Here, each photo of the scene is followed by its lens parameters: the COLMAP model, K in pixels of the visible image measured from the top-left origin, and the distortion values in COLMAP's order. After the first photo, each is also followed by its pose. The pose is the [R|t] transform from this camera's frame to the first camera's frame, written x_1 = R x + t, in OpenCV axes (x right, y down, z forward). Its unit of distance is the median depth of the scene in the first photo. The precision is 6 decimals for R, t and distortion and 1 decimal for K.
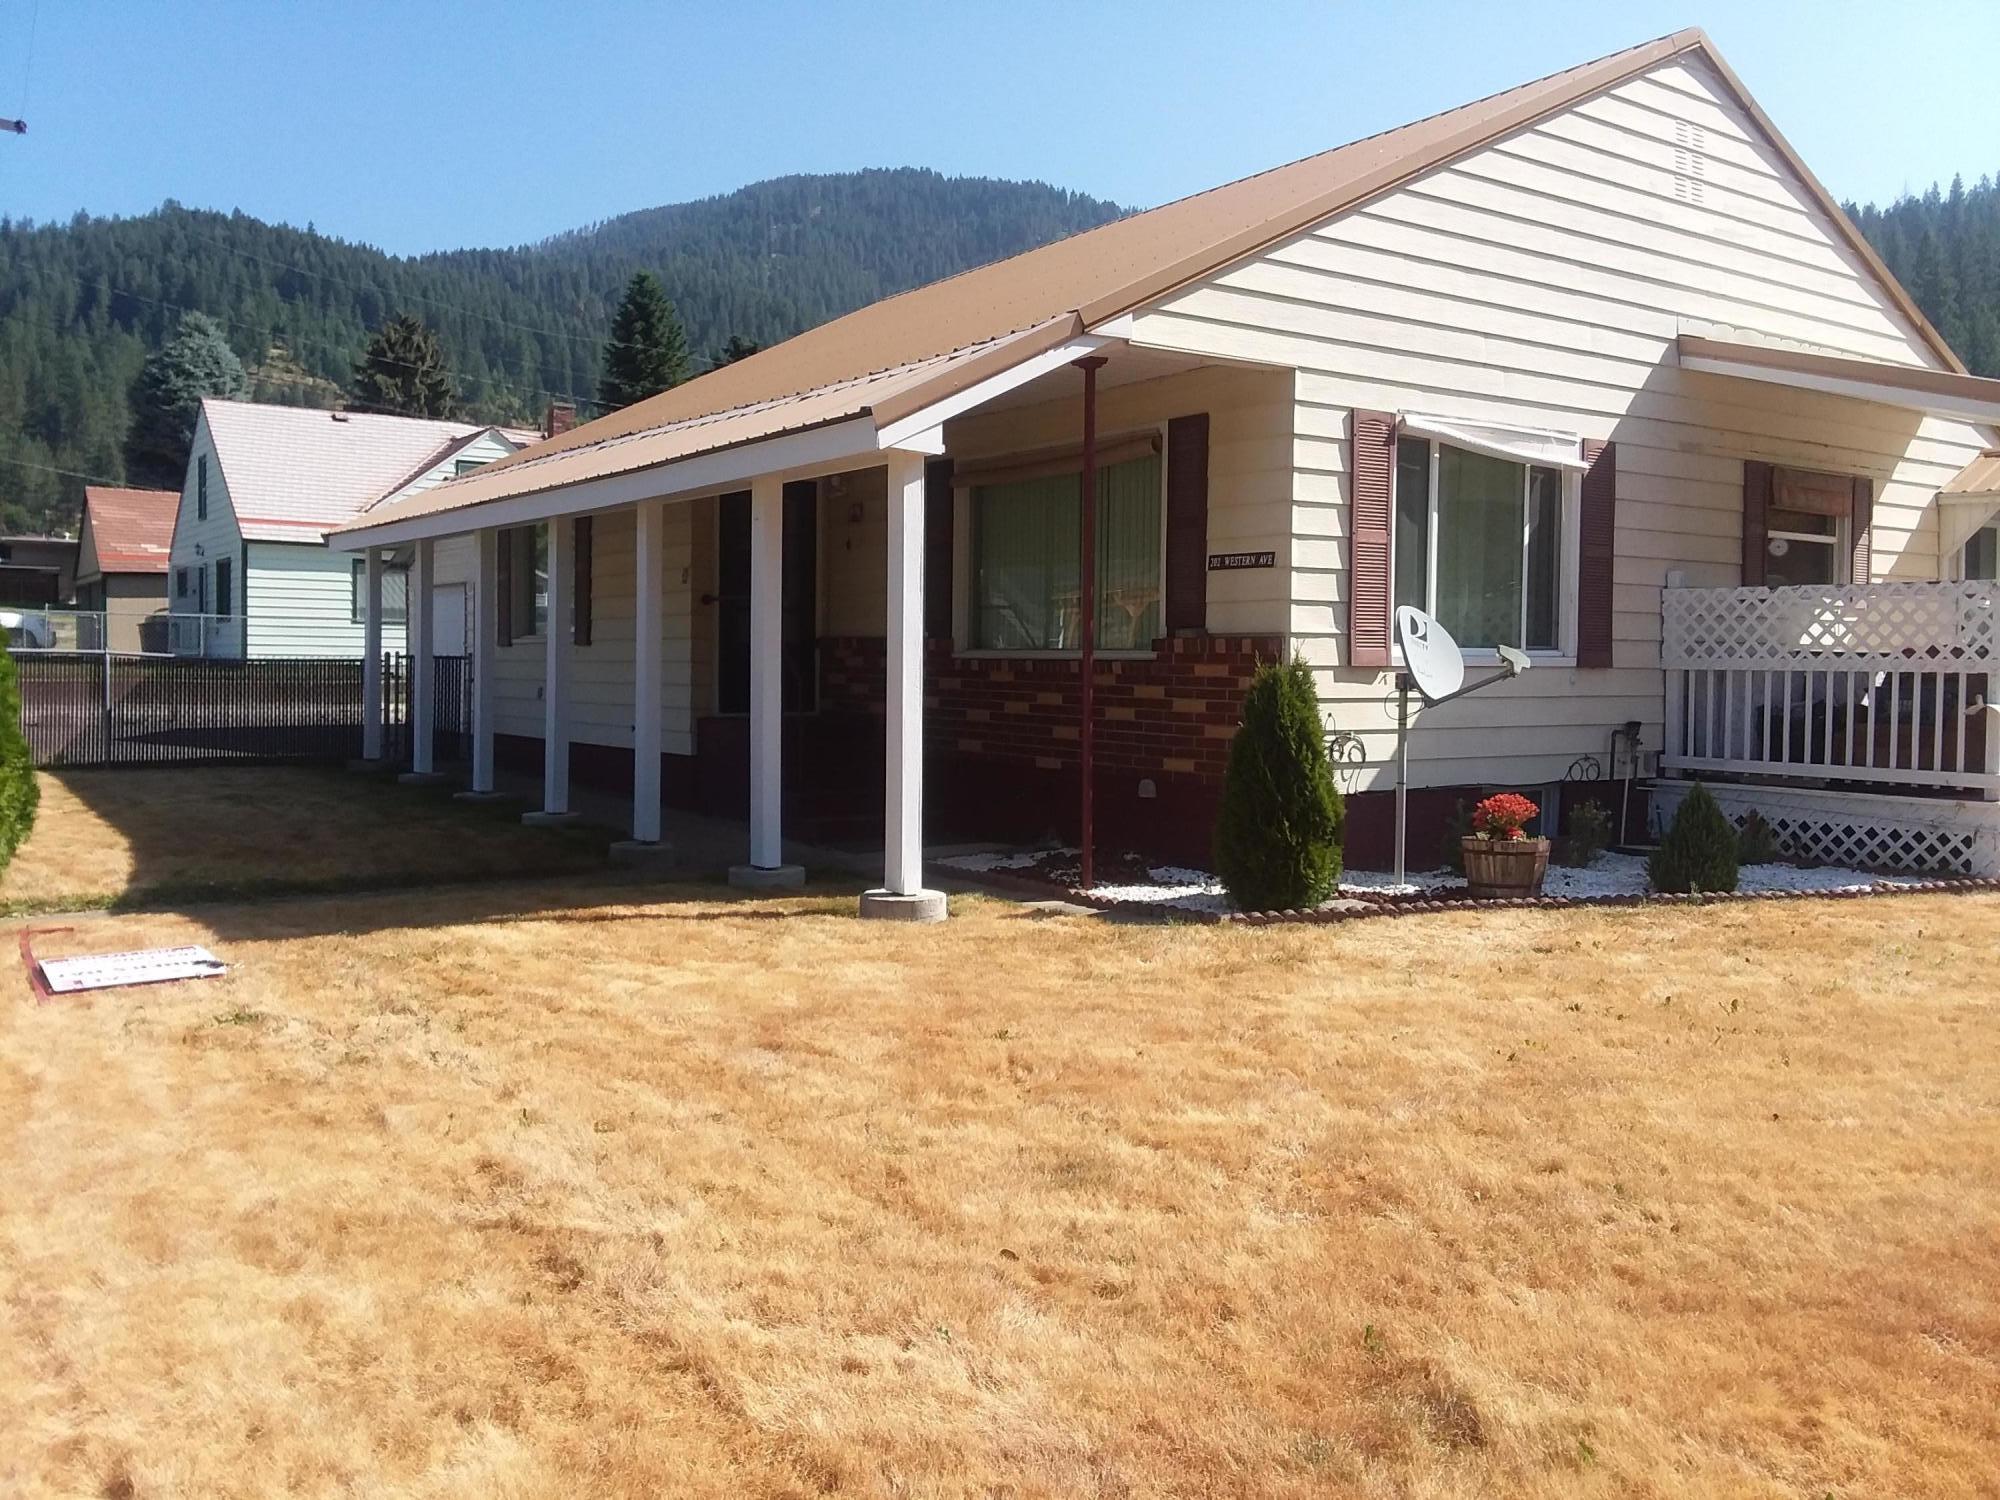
lens RADIAL K [[1617.2, 0, 986.0], [0, 1617.2, 701.9], [0, 0, 1]] dist [0.129732, -0.228675]
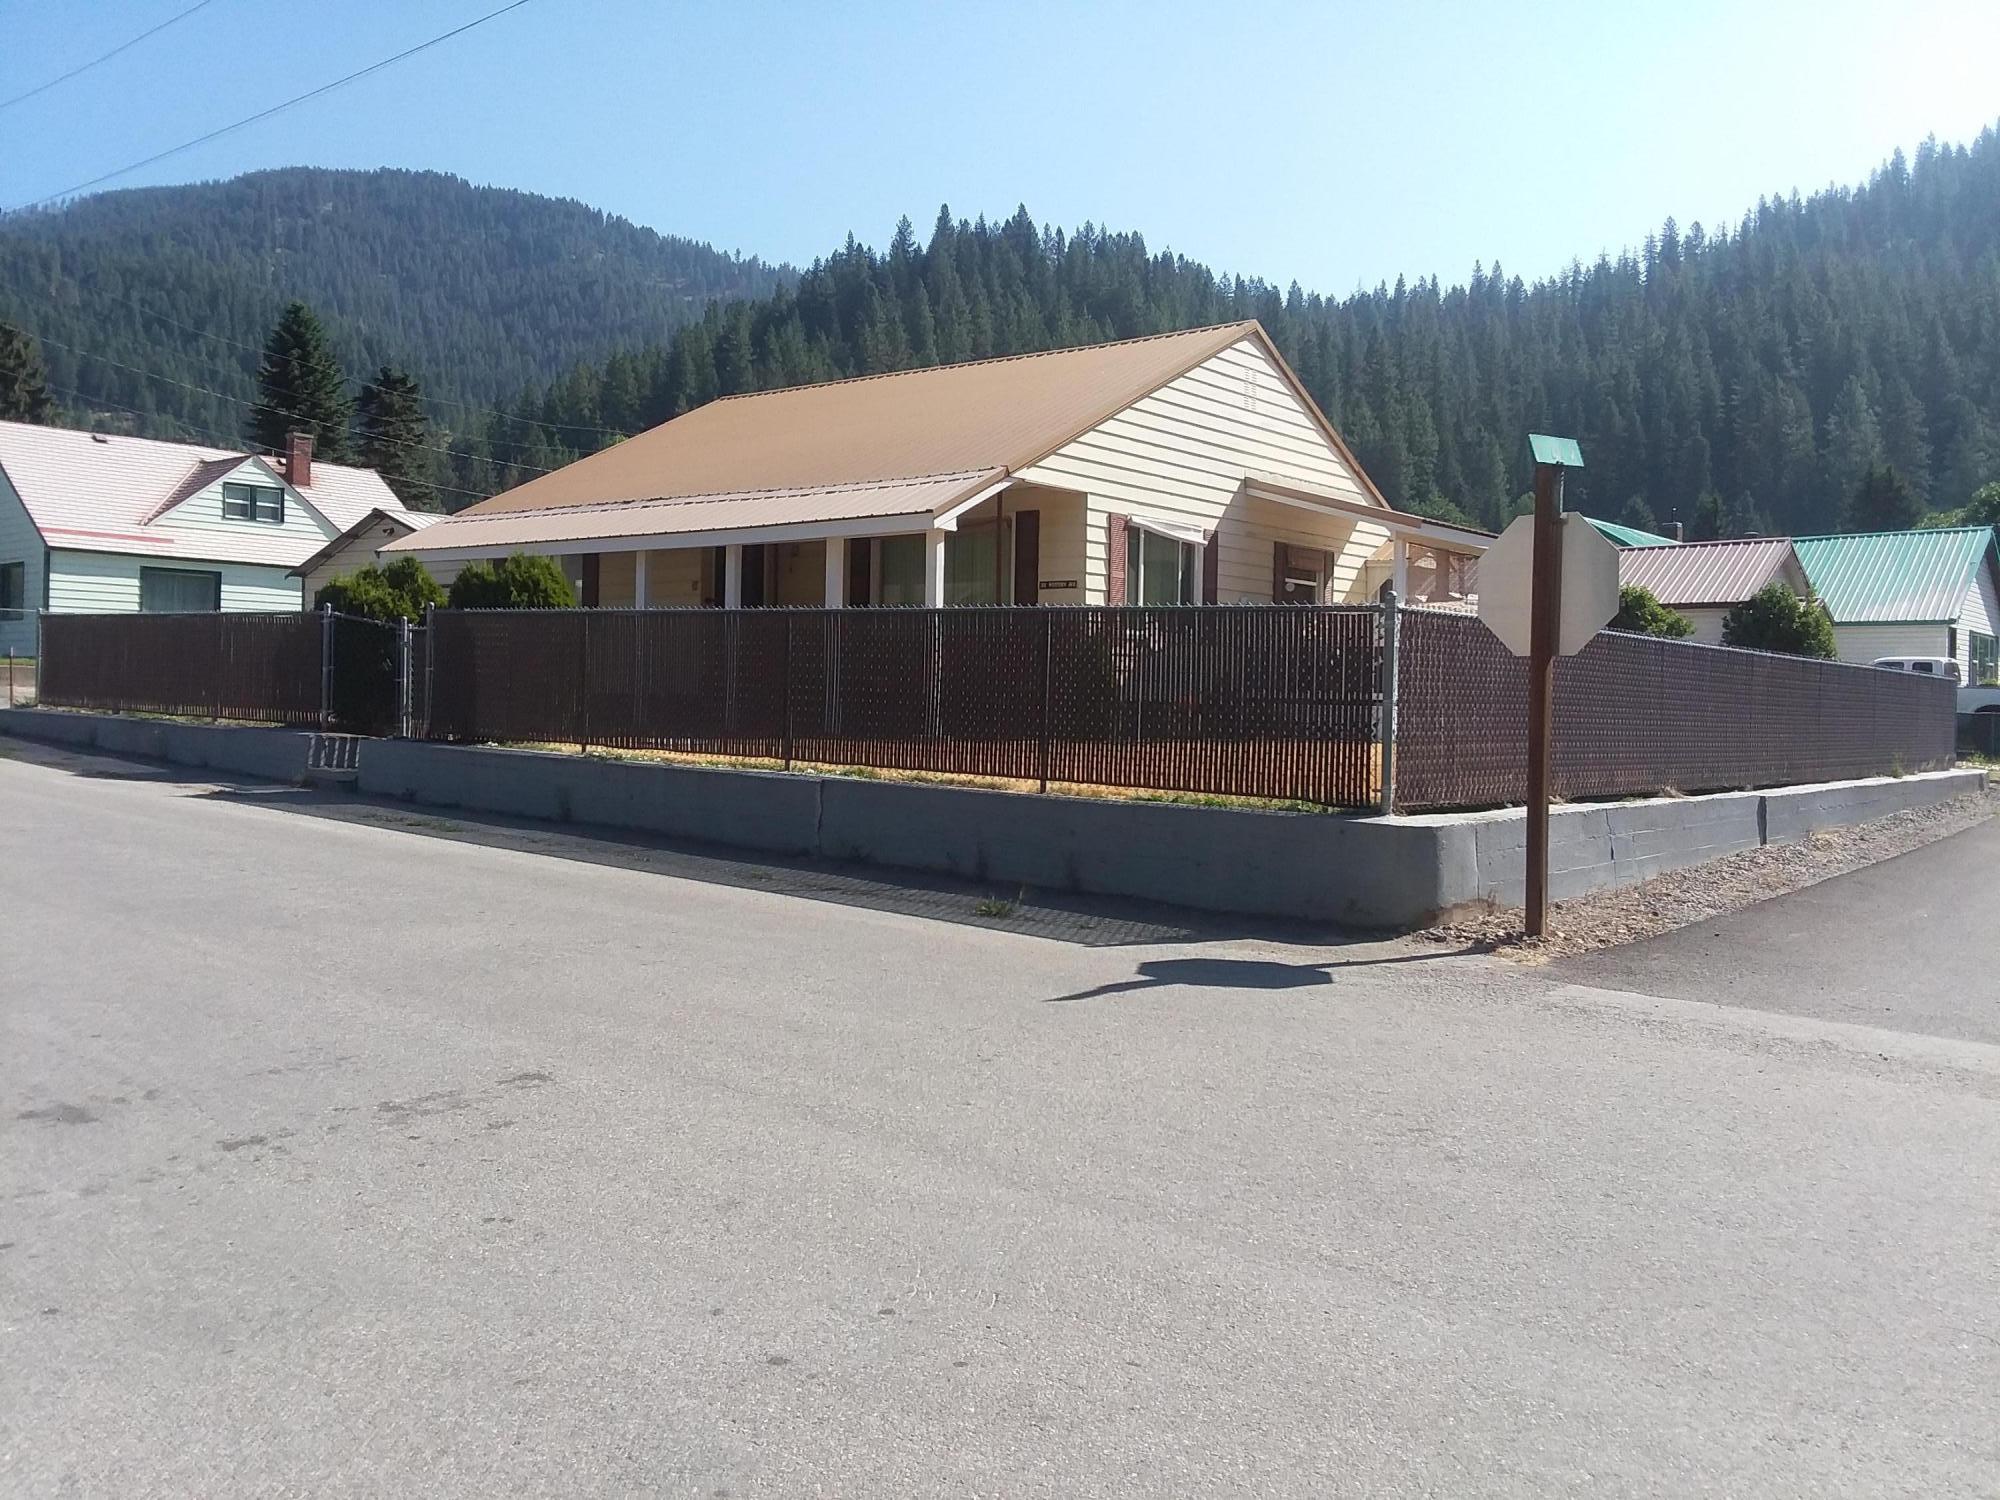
lens RADIAL K [[1586.4, 0, 1032.2], [0, 1586.4, 701.1], [0, 0, 1]] dist [0.125905, -0.202799]
pose [[0.952874, 0.005057, 0.303325, -0.483241], [0.000692, 0.999822, -0.018842, 0.097231], [-0.303367, 0.018164, 0.952701, -0.888509]]
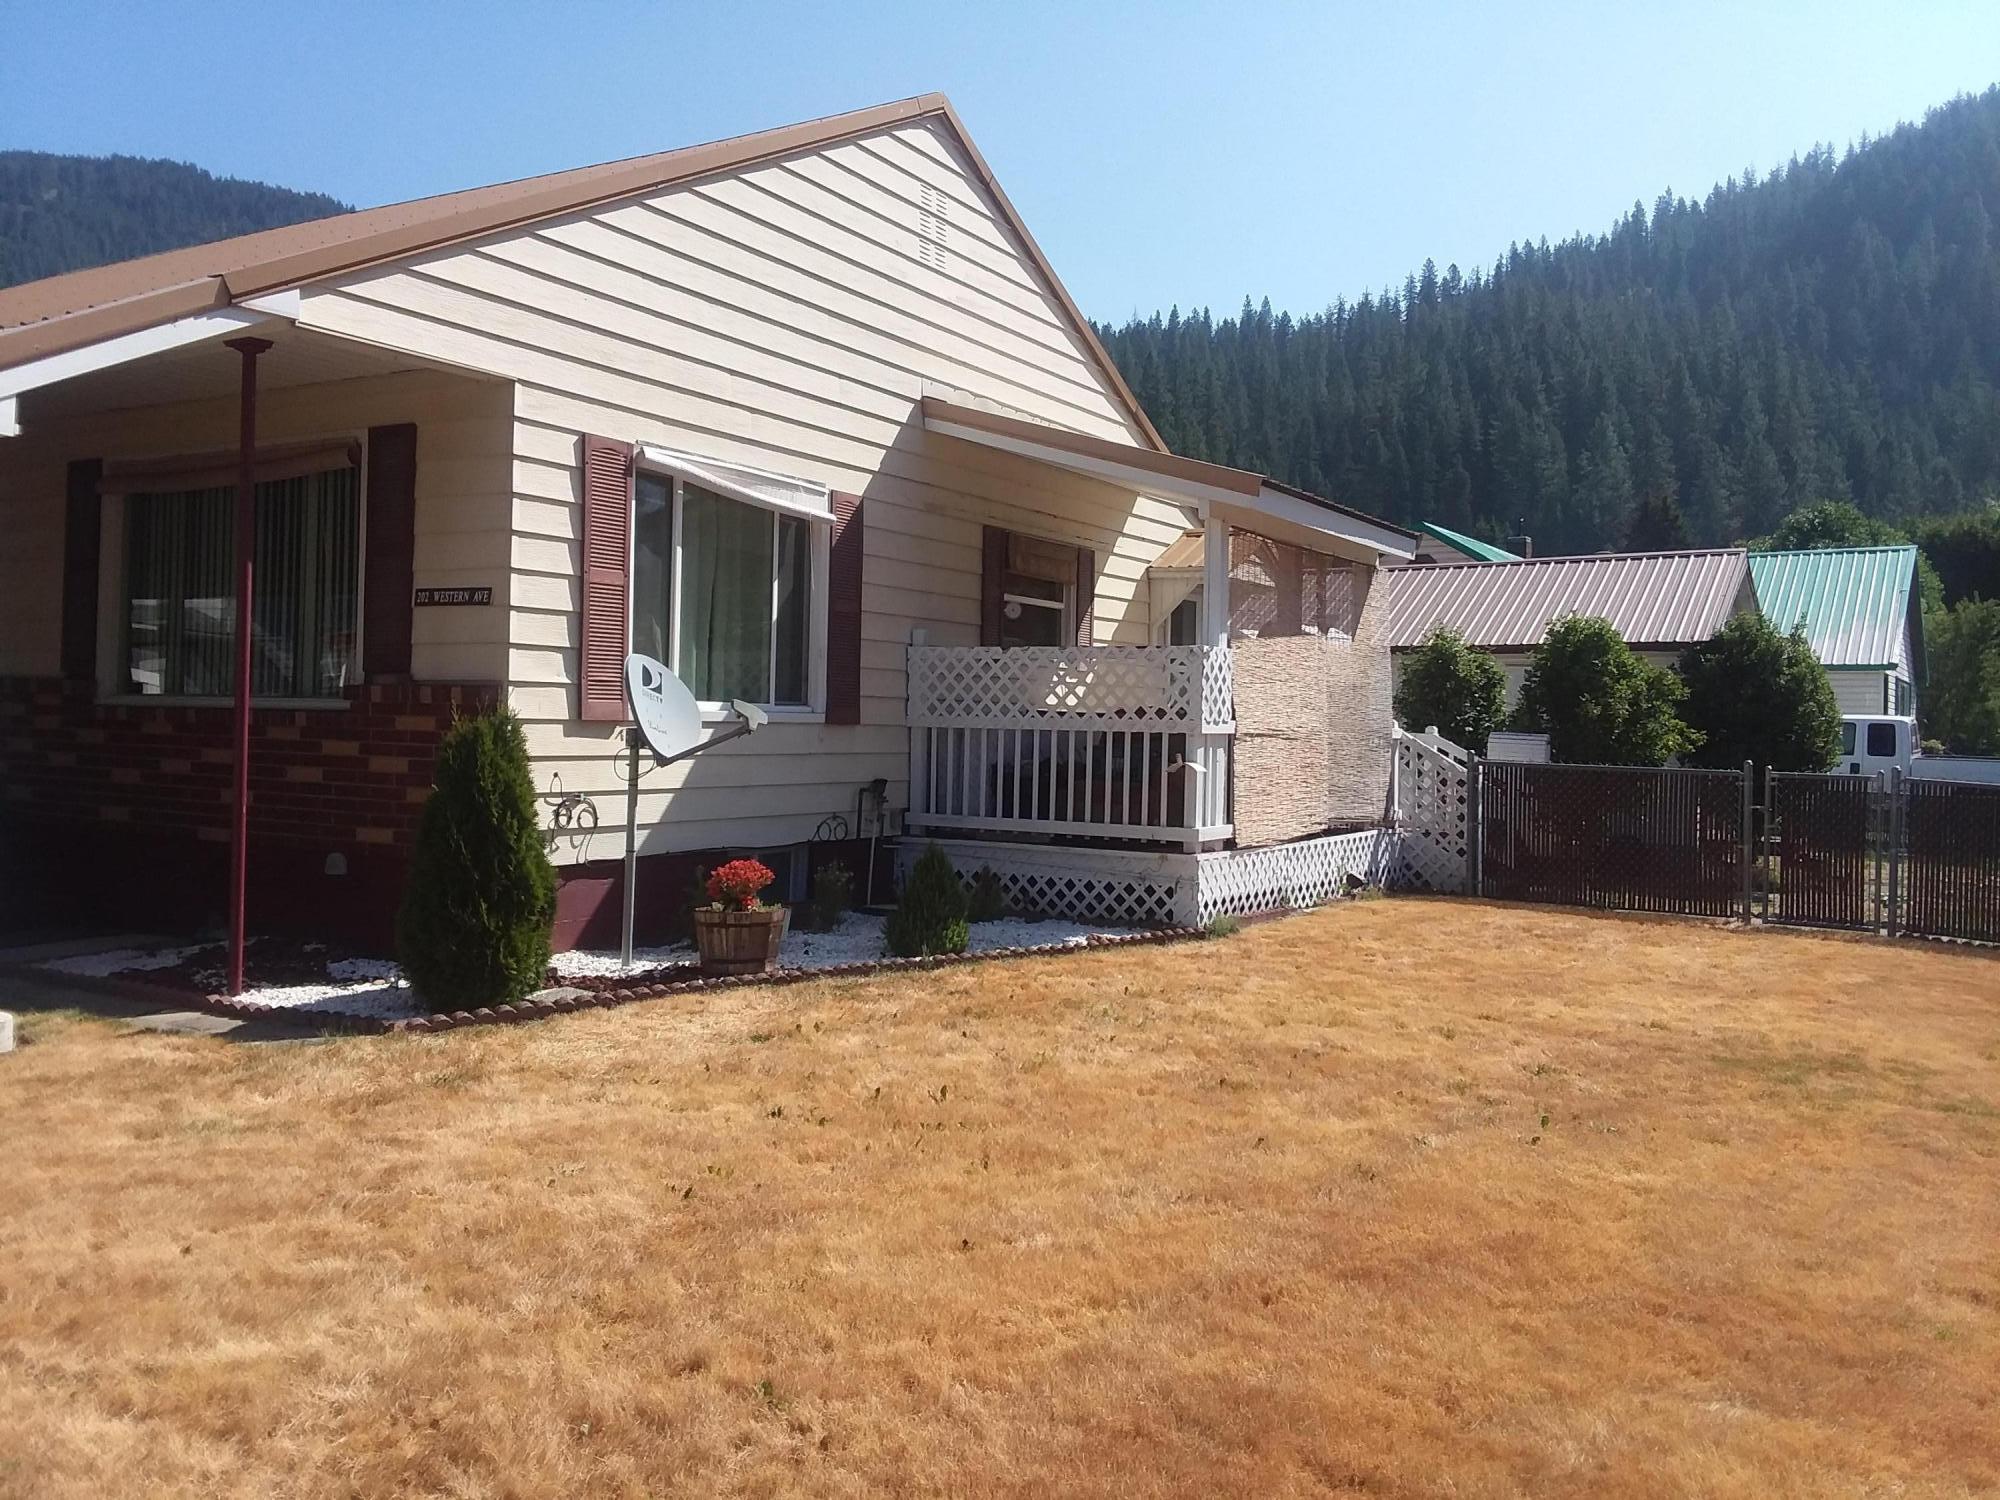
lens RADIAL K [[1617.2, 0, 986.0], [0, 1617.2, 701.9], [0, 0, 1]] dist [0.129732, -0.228675]
pose [[0.913446, 0.015200, 0.406675, 0.064865], [-0.002073, 0.999463, -0.032701, -0.003211], [-0.406954, 0.029027, 0.912987, 0.095617]]
